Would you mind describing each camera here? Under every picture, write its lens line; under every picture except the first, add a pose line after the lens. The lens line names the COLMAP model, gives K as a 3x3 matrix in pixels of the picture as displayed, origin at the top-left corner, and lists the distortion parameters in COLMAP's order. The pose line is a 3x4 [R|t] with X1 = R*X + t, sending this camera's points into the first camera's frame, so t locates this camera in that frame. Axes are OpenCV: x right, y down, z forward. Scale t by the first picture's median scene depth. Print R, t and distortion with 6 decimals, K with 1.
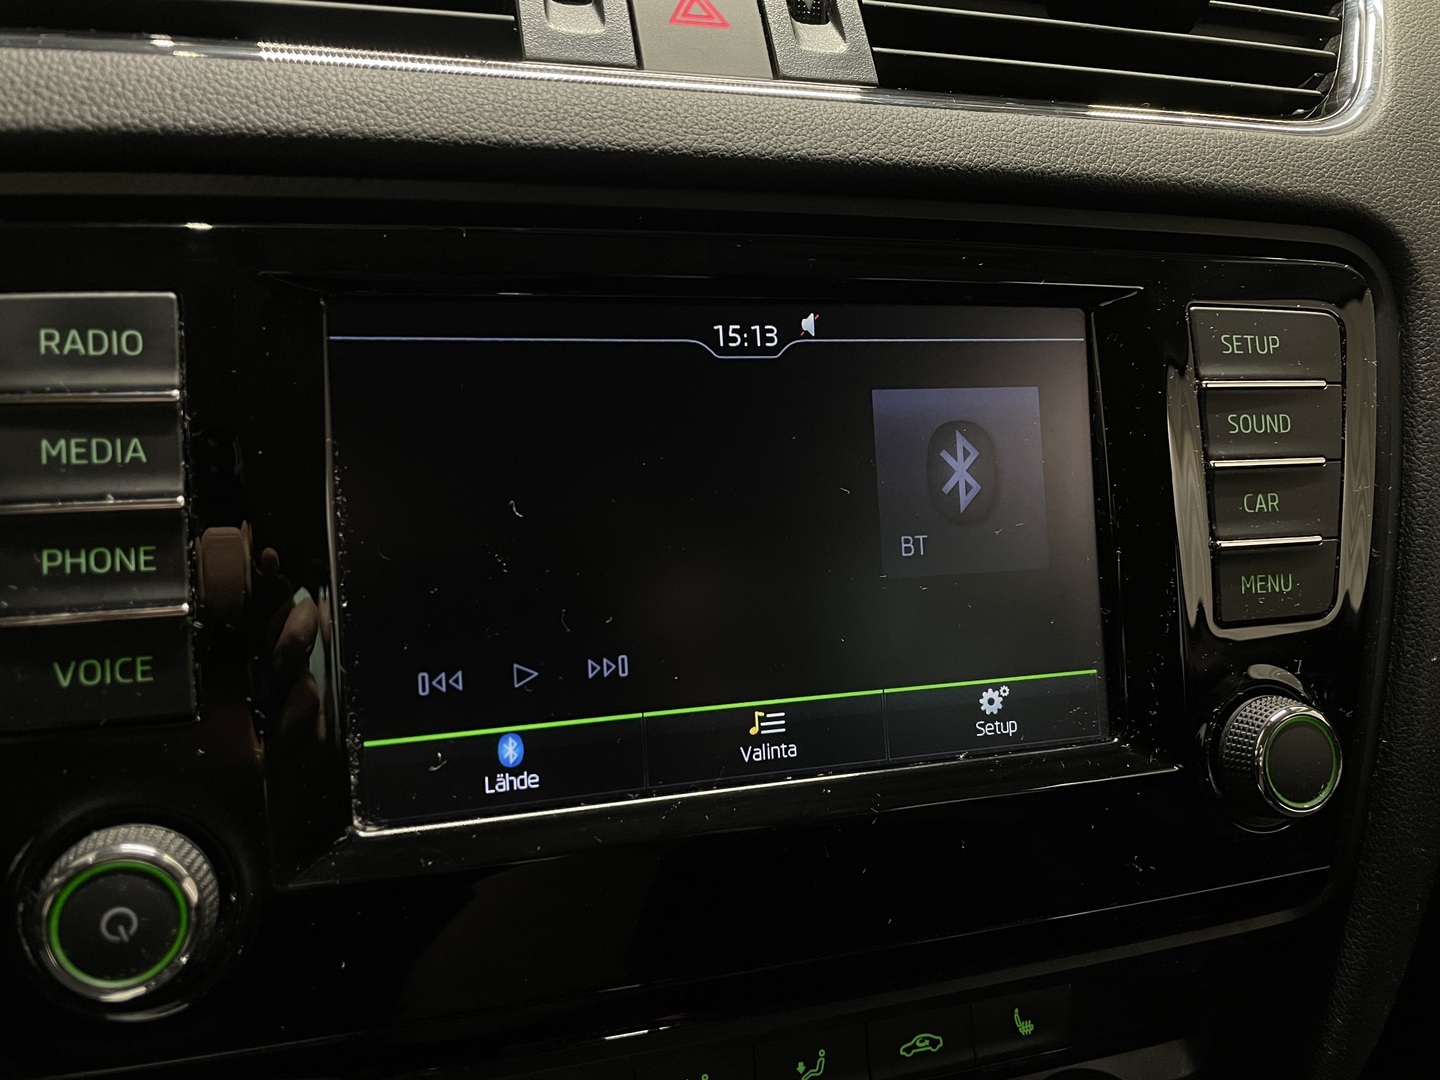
lens RADIAL K [[1104.5, 0, 714.0], [0, 1104.5, 530.2], [0, 0, 1]] dist [0.084645, -0.128753]
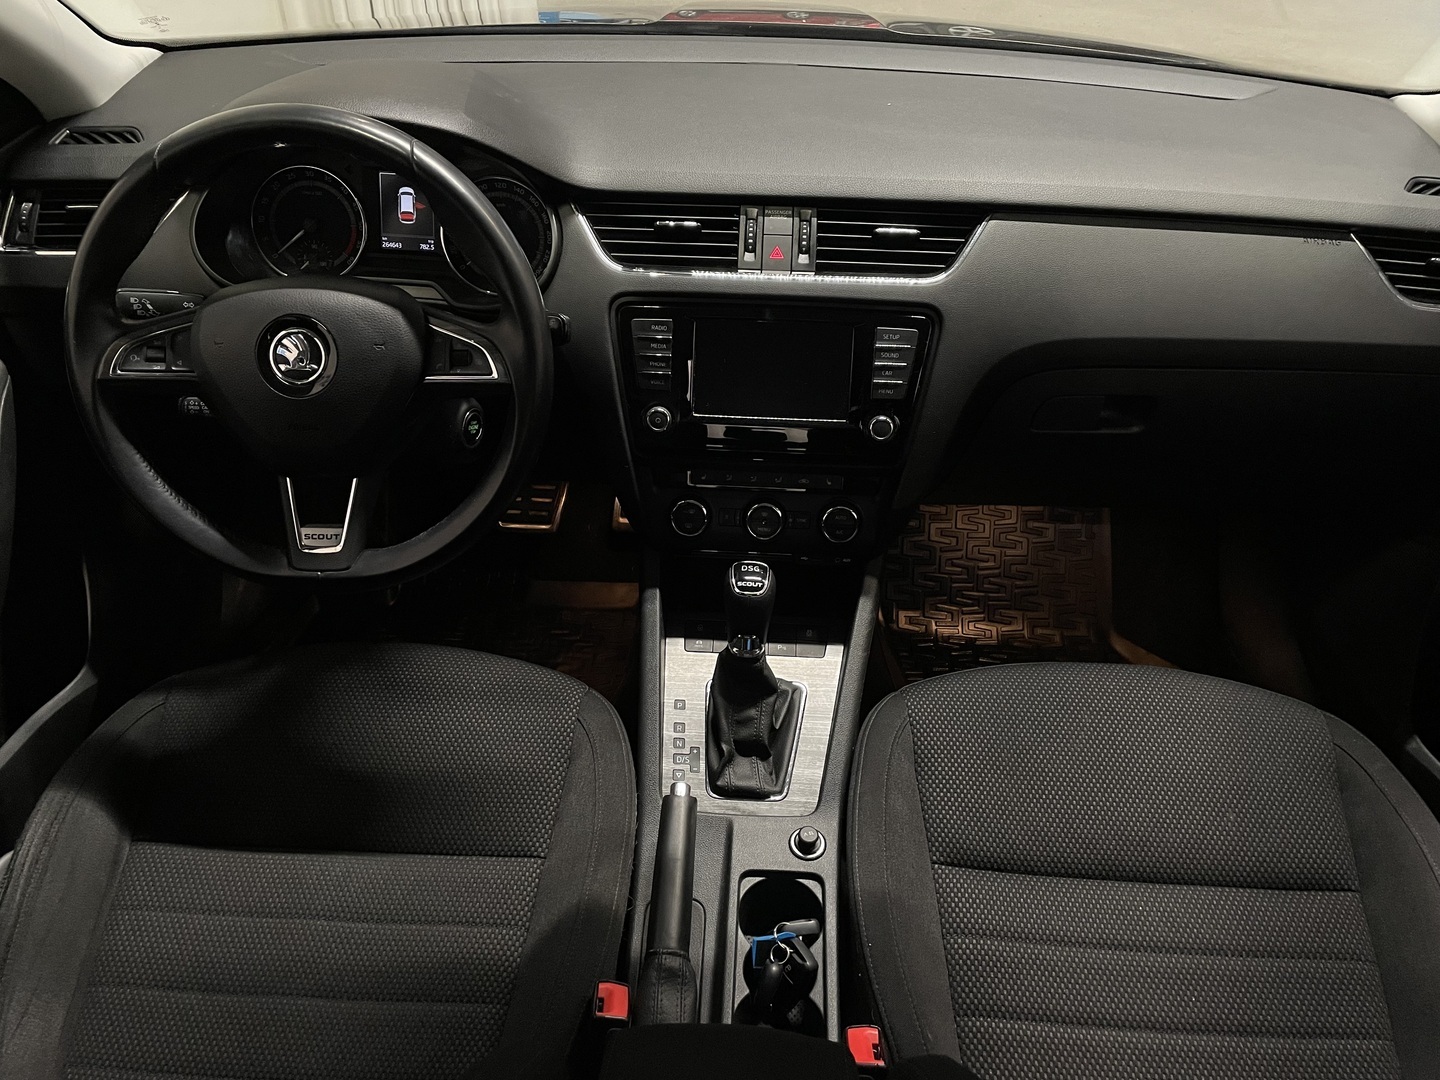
lens RADIAL K [[1070.0, 0, 717.3], [0, 1070.0, 541.3], [0, 0, 1]] dist [0.087233, -0.128718]
pose [[0.942440, 0.157040, -0.295205, 1.352130], [-0.085346, 0.966584, 0.241727, -0.393316], [0.323301, -0.202619, 0.924350, -3.713879]]
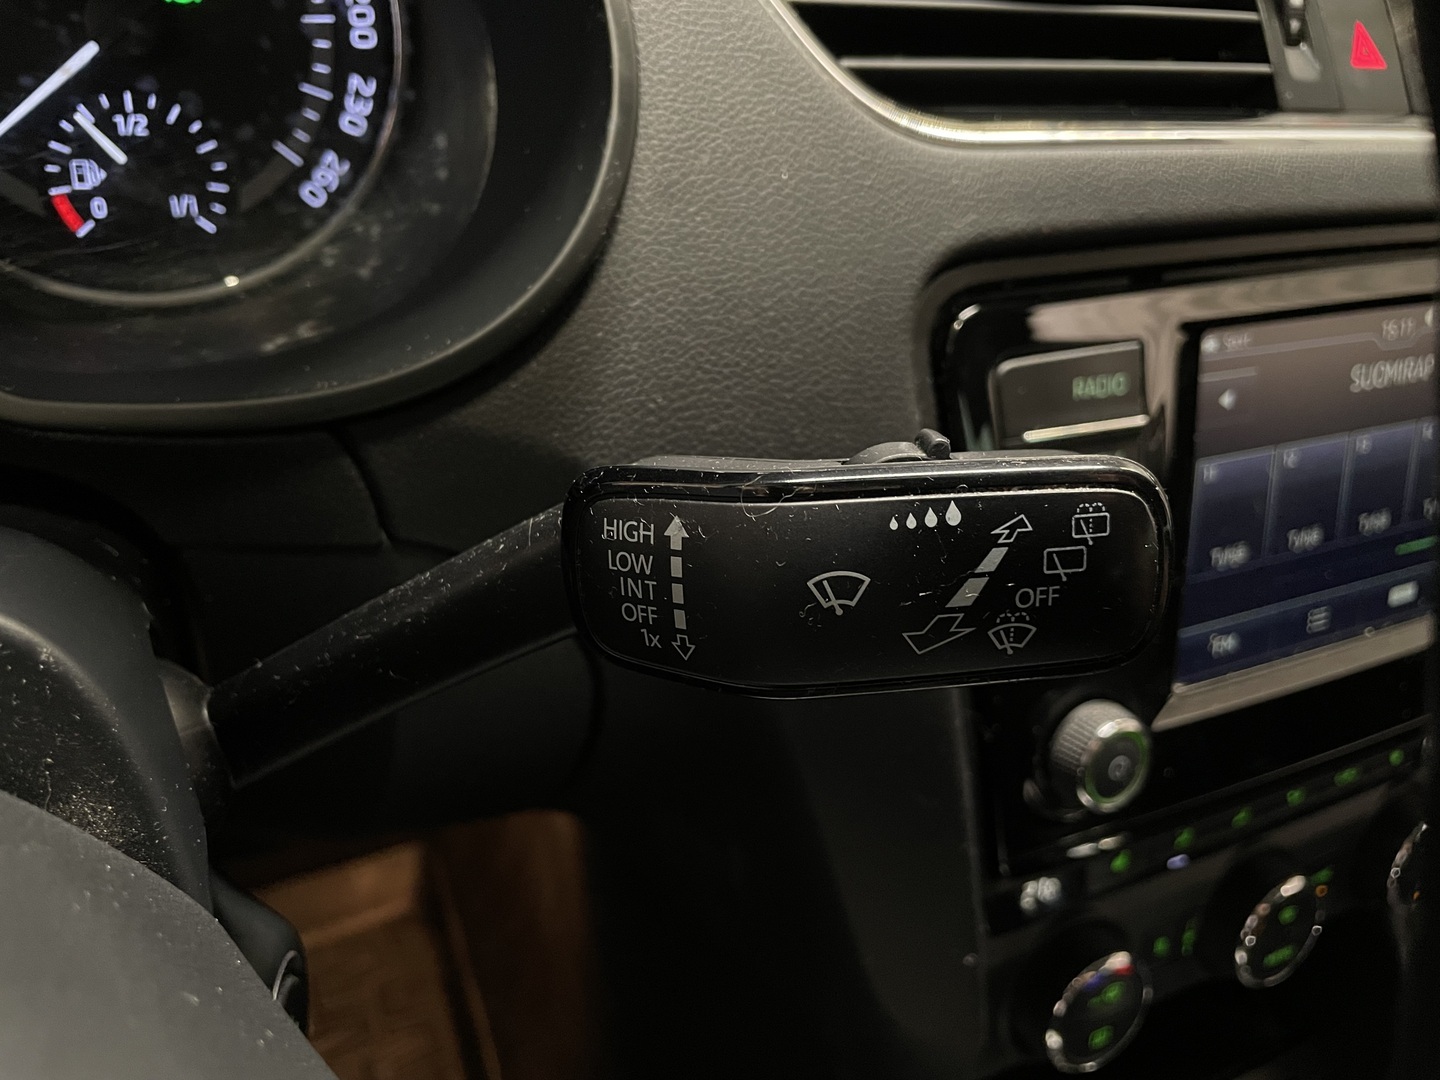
lens RADIAL K [[1132.6, 0, 720.0], [0, 1132.6, 540.0], [0, 0, 1]] dist [0.079826, -0.148669]
pose [[0.984720, -0.029660, 0.171600, -1.024601], [-0.022189, 0.955988, 0.292567, -0.315176], [-0.172725, -0.291904, 0.940722, -0.249228]]
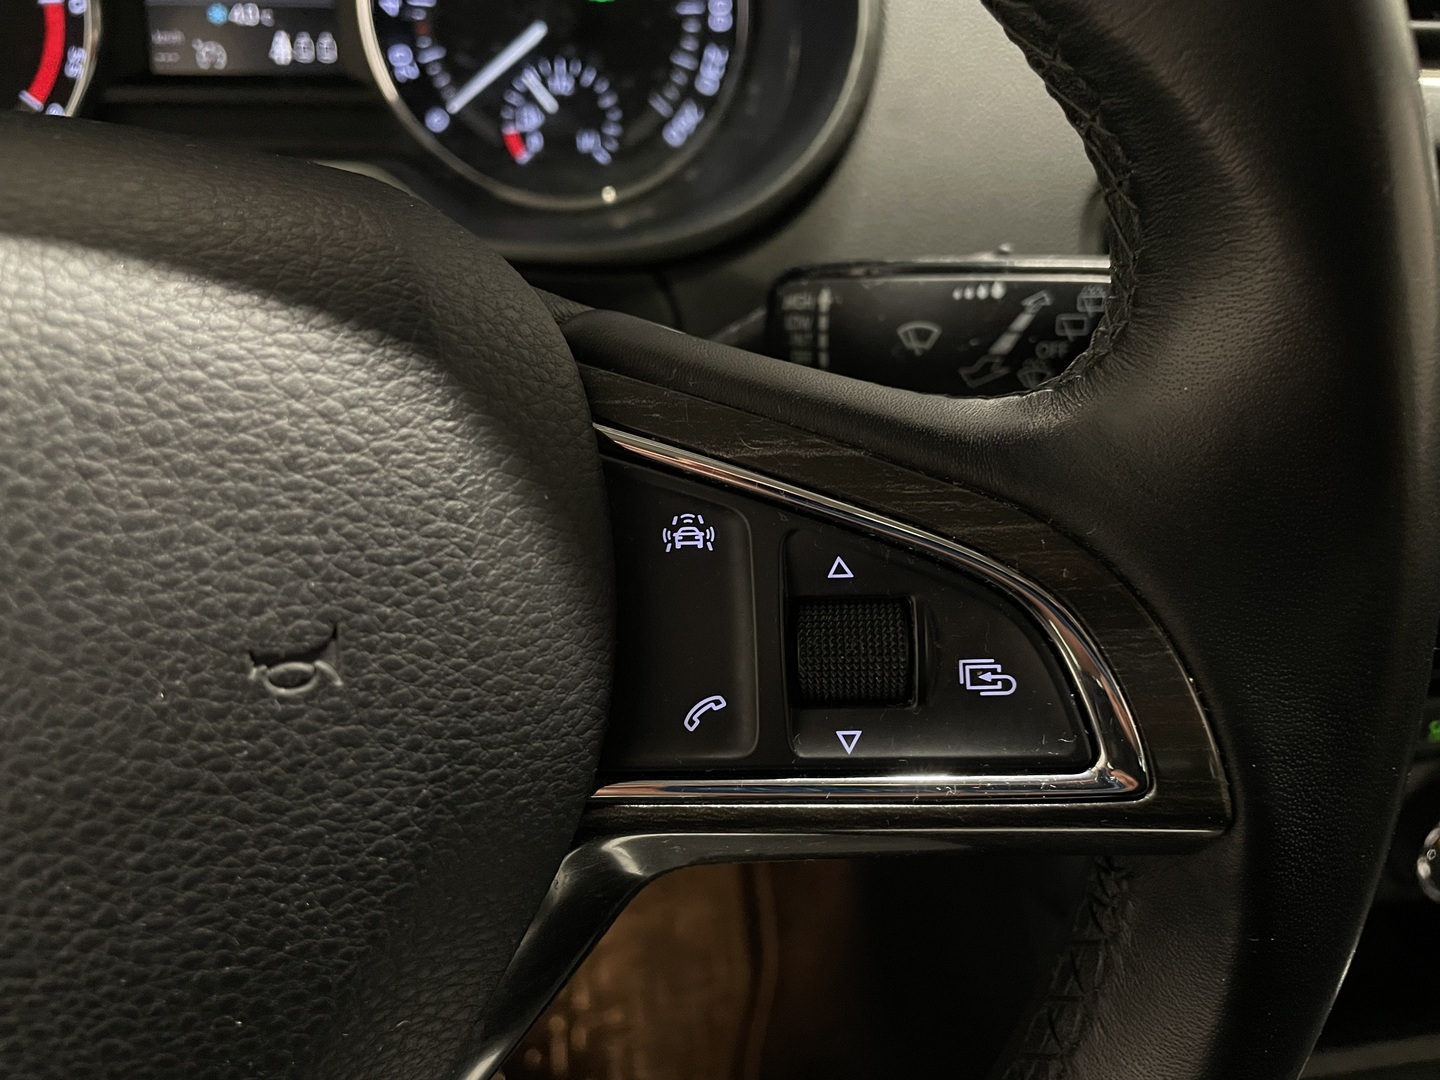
lens RADIAL K [[1132.6, 0, 720.0], [0, 1132.6, 540.0], [0, 0, 1]] dist [0.079826, -0.148669]
pose [[0.985588, 0.080897, -0.148565, -0.859762], [-0.034981, 0.956723, 0.288891, -0.215670], [0.165506, -0.279531, 0.945764, -0.691827]]
